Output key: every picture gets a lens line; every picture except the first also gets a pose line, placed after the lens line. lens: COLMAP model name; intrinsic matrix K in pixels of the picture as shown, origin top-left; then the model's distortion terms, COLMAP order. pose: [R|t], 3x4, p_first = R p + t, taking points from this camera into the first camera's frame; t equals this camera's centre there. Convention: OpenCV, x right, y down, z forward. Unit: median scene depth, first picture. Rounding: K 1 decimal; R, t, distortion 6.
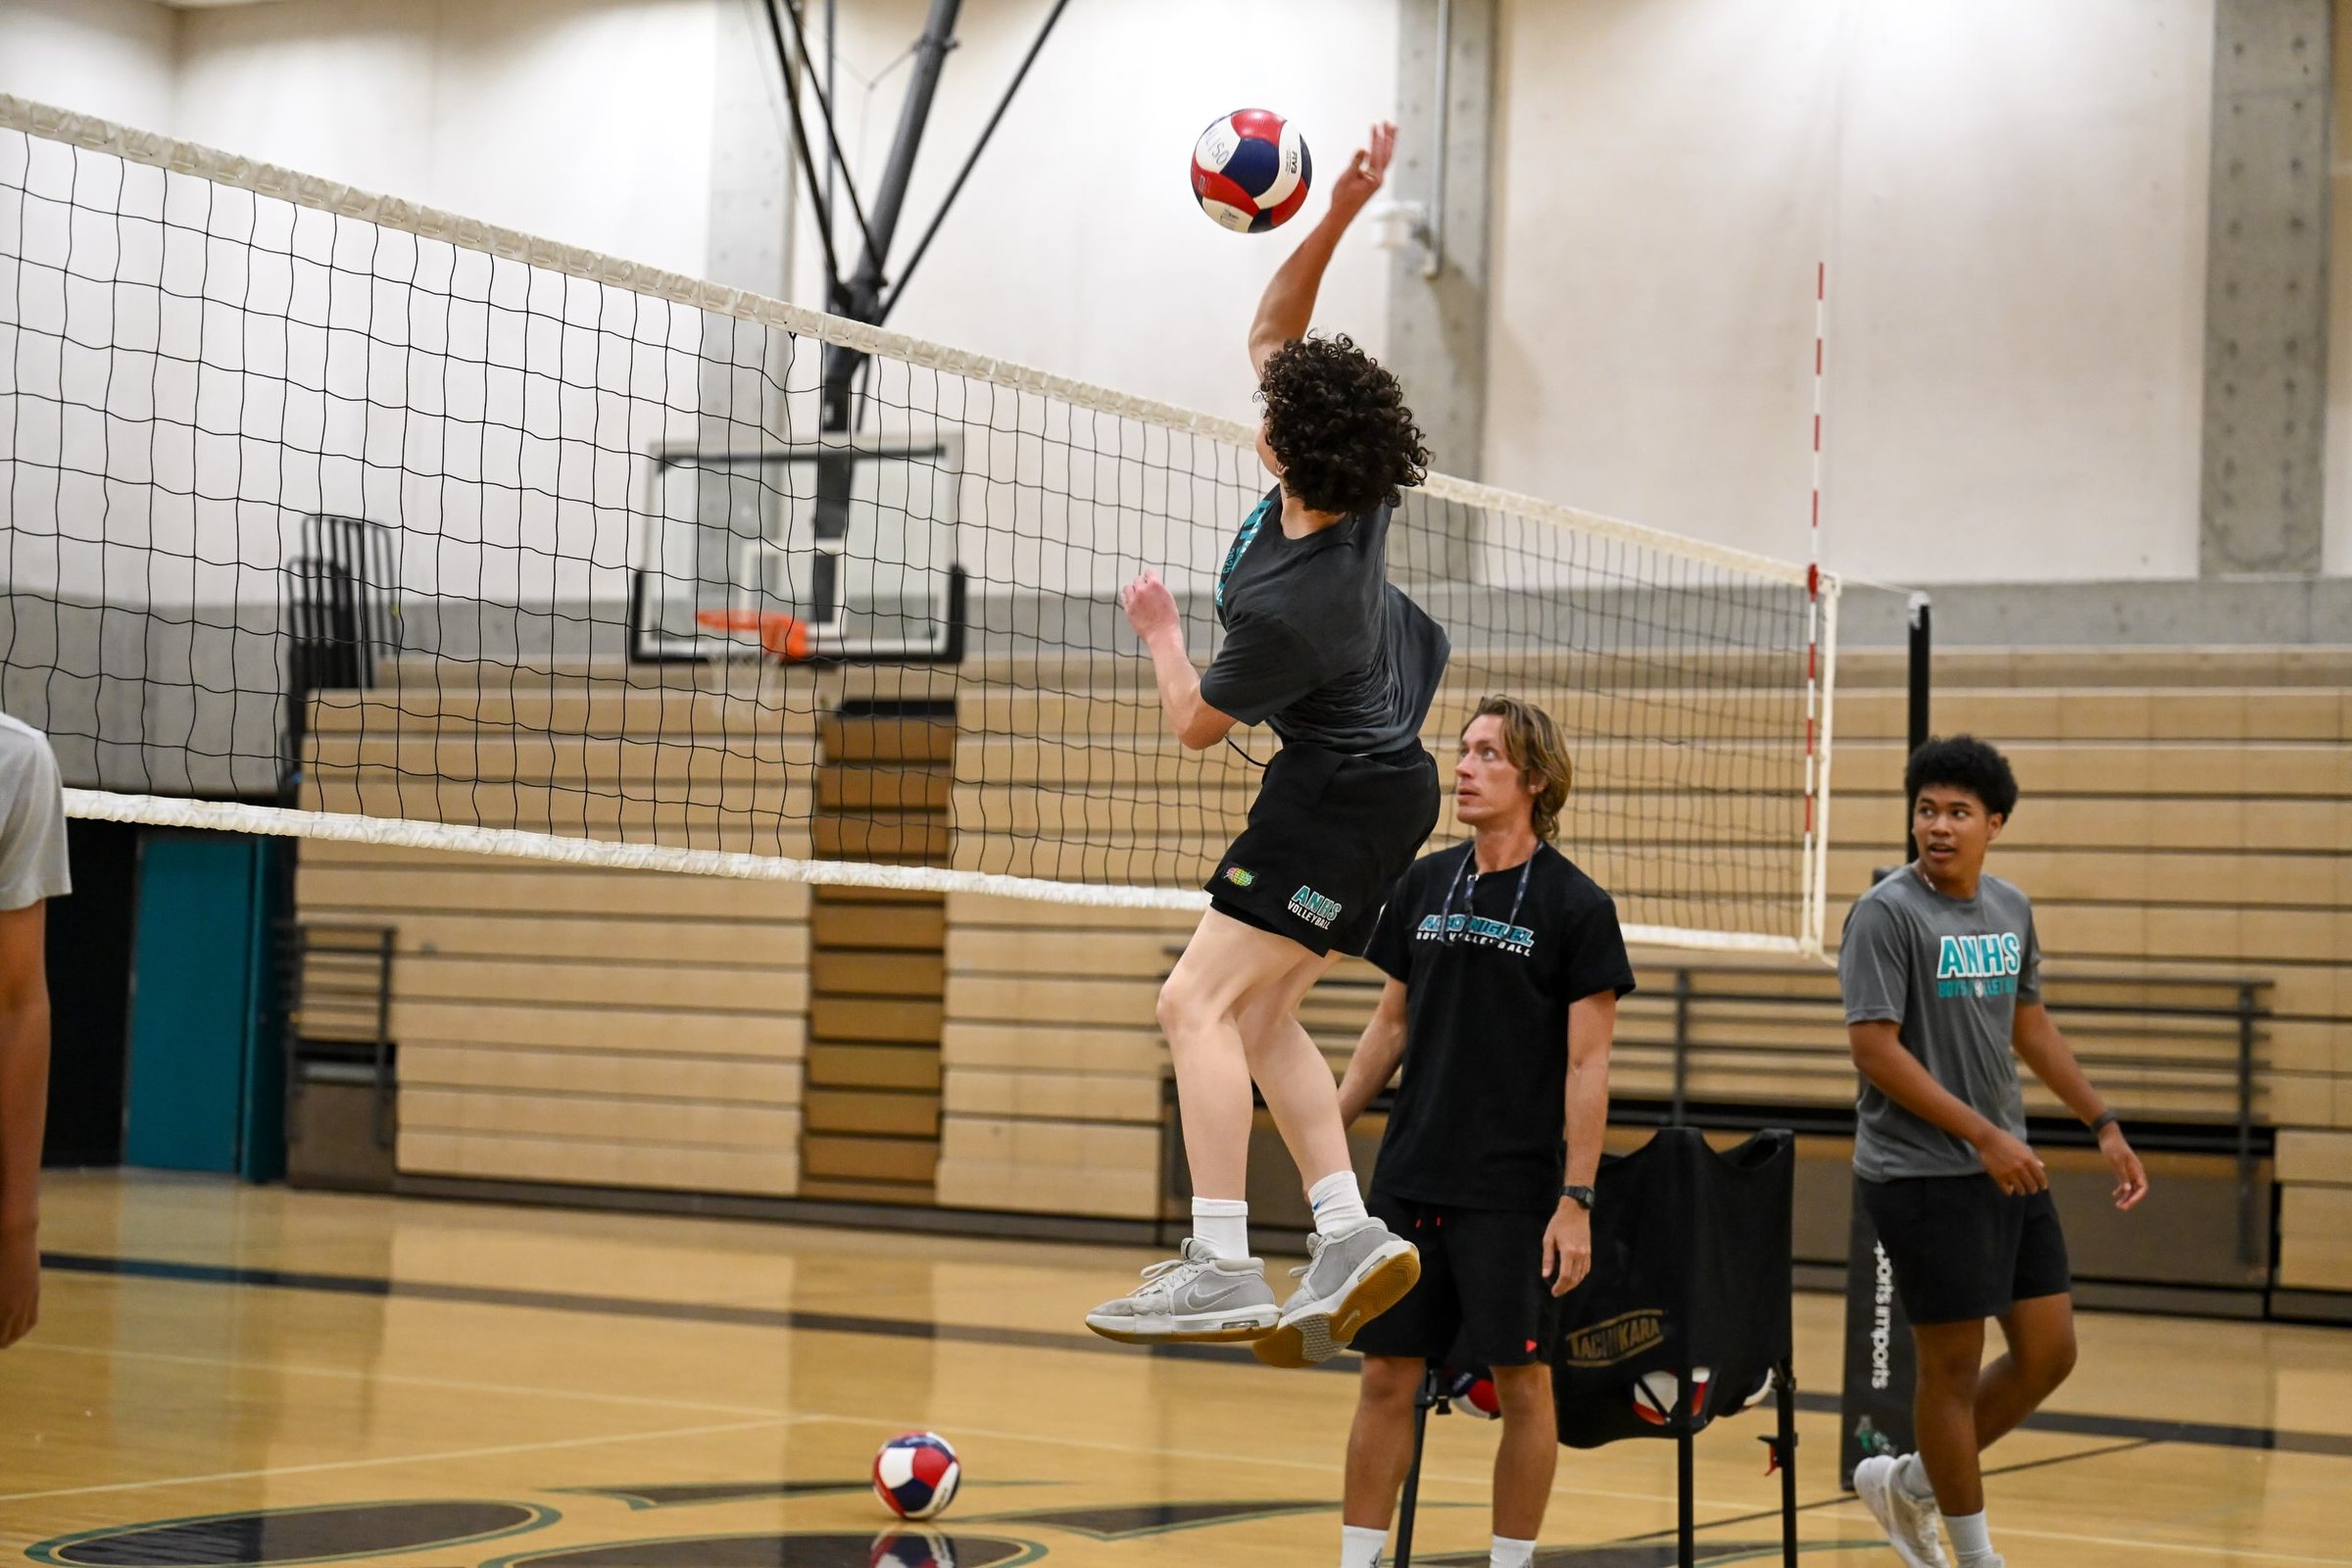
lens RADIAL K [[4919.6, 0, 992.4], [0, 4919.6, 785.9], [0, 0, 1]] dist [0.012748, -0.564805]
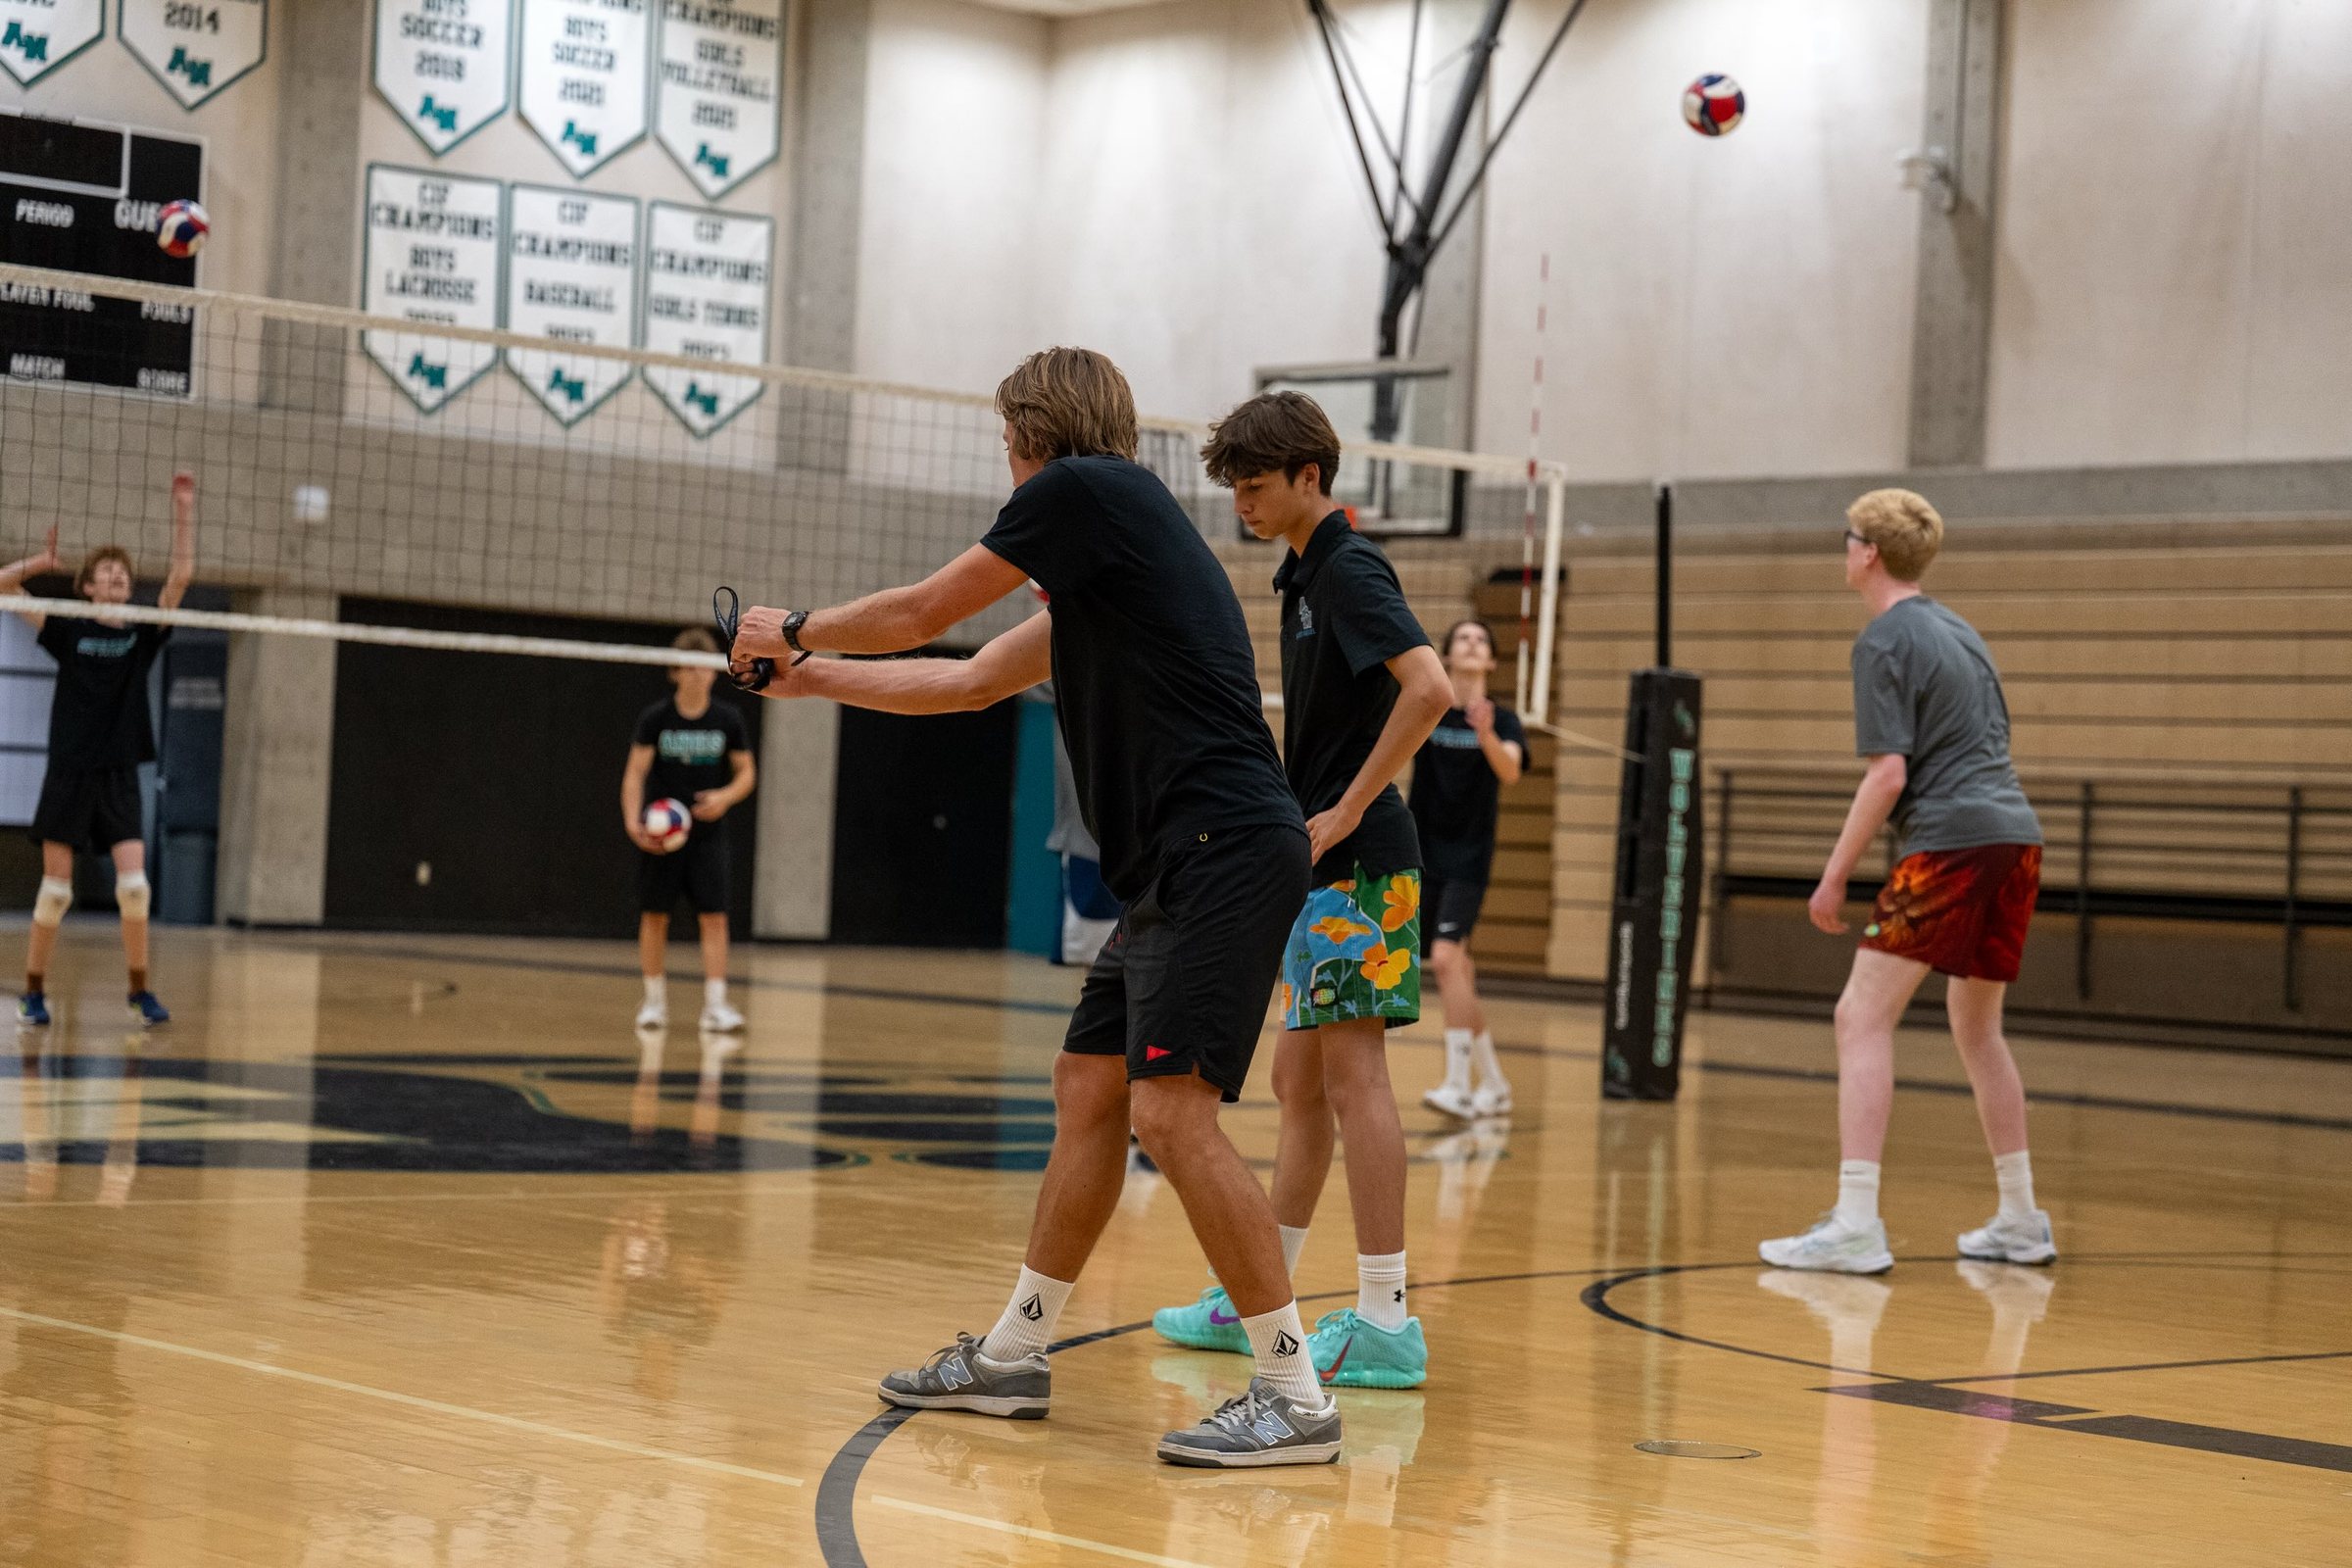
lens RADIAL K [[4919.6, 0, 992.4], [0, 4919.6, 785.9], [0, 0, 1]] dist [0.012748, -0.564805]
pose [[0.942435, 0.002002, -0.334384, 0.293437], [0.006871, 0.999655, 0.025351, 0.005225], [0.334319, -0.026189, 0.942096, -0.230000]]
